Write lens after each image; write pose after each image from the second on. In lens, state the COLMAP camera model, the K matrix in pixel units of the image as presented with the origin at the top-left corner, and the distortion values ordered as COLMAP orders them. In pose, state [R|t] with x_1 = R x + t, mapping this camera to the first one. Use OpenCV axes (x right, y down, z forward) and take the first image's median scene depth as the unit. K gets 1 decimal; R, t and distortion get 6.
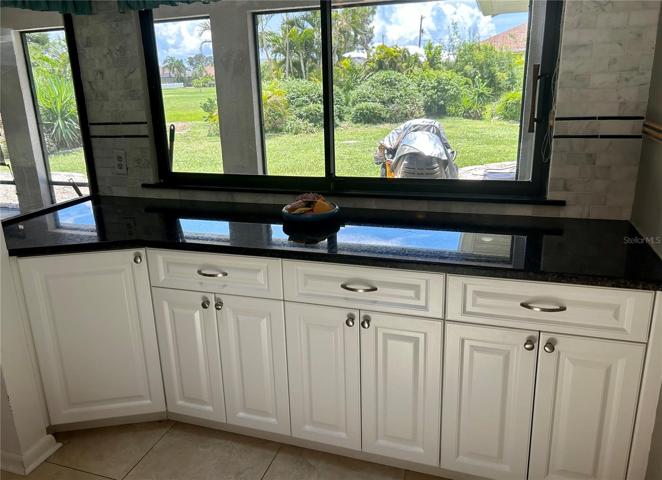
lens RADIAL K [[534.5, 0, 331.0], [0, 534.5, 240.0], [0, 0, 1]] dist [-0.001921, -0.000951]
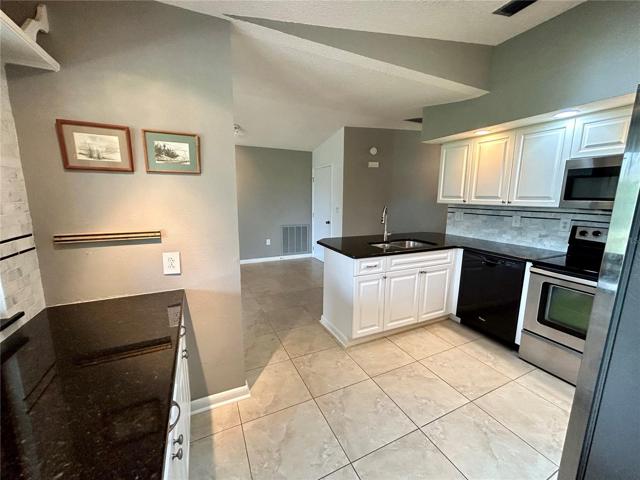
lens RADIAL K [[257.8, 0, 321.4], [0, 257.8, 238.4], [0, 0, 1]] dist [-0.000346, 0.000328]
pose [[-0.701733, -0.086778, 0.707136, -0.345613], [0.220099, 0.917595, 0.331023, -0.233850], [-0.677589, 0.387929, -0.624807, 0.774010]]
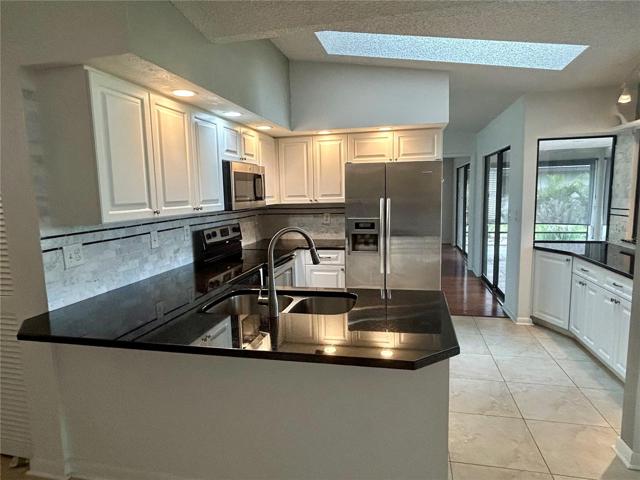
lens RADIAL K [[393.8, 0, 320.0], [0, 393.8, 240.0], [0, 0, 1]] dist [0.003638, 0.001517]
pose [[0.112721, 0.157893, -0.981001, 1.182867], [-0.267711, 0.955610, 0.123045, 0.027653], [0.956883, 0.248756, 0.149987, -0.388483]]
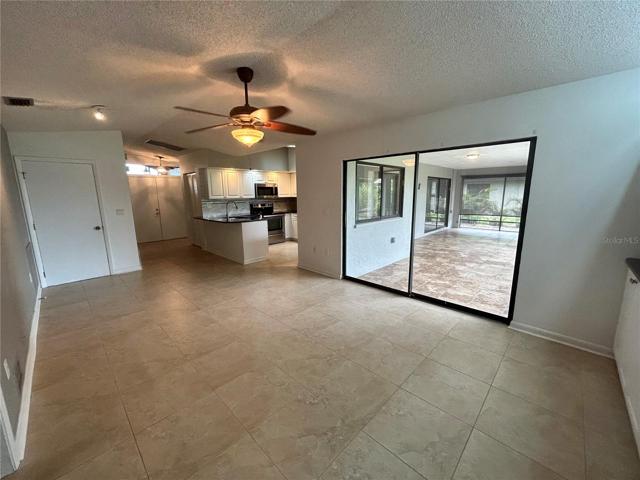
lens RADIAL K [[257.8, 0, 321.4], [0, 257.8, 238.4], [0, 0, 1]] dist [-0.000346, 0.000328]
pose [[-0.424964, 0.202058, -0.882371, 2.362304], [-0.233291, 0.917394, 0.322434, -0.589710], [0.874632, 0.342872, -0.342721, 1.506989]]
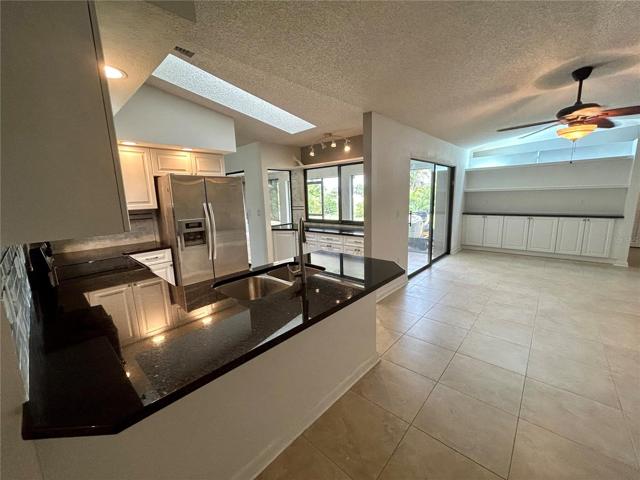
lens RADIAL K [[257.8, 0, 321.4], [0, 257.8, 238.4], [0, 0, 1]] dist [-0.000346, 0.000328]
pose [[0.917973, 0.075238, -0.389441, 0.722388], [-0.117440, 0.989377, -0.085682, 0.231790], [0.378857, 0.124390, 0.917058, -0.968288]]
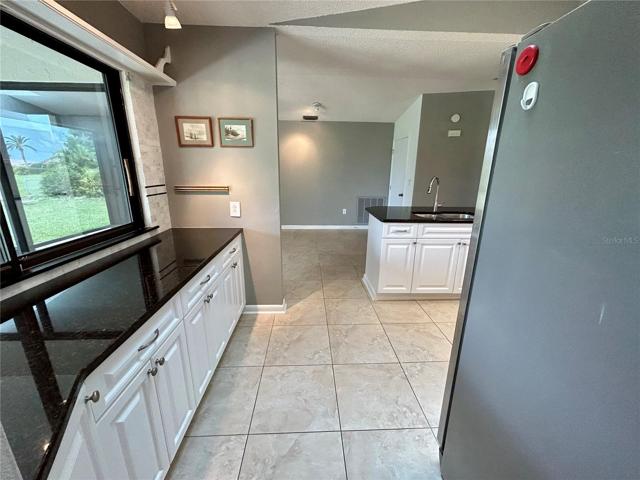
lens RADIAL K [[257.8, 0, 321.4], [0, 257.8, 238.4], [0, 0, 1]] dist [-0.000346, 0.000328]
pose [[-0.371482, -0.207328, 0.904995, -0.664734], [0.267600, 0.909472, 0.318199, -0.162036], [-0.889039, 0.360382, -0.282372, 0.667128]]
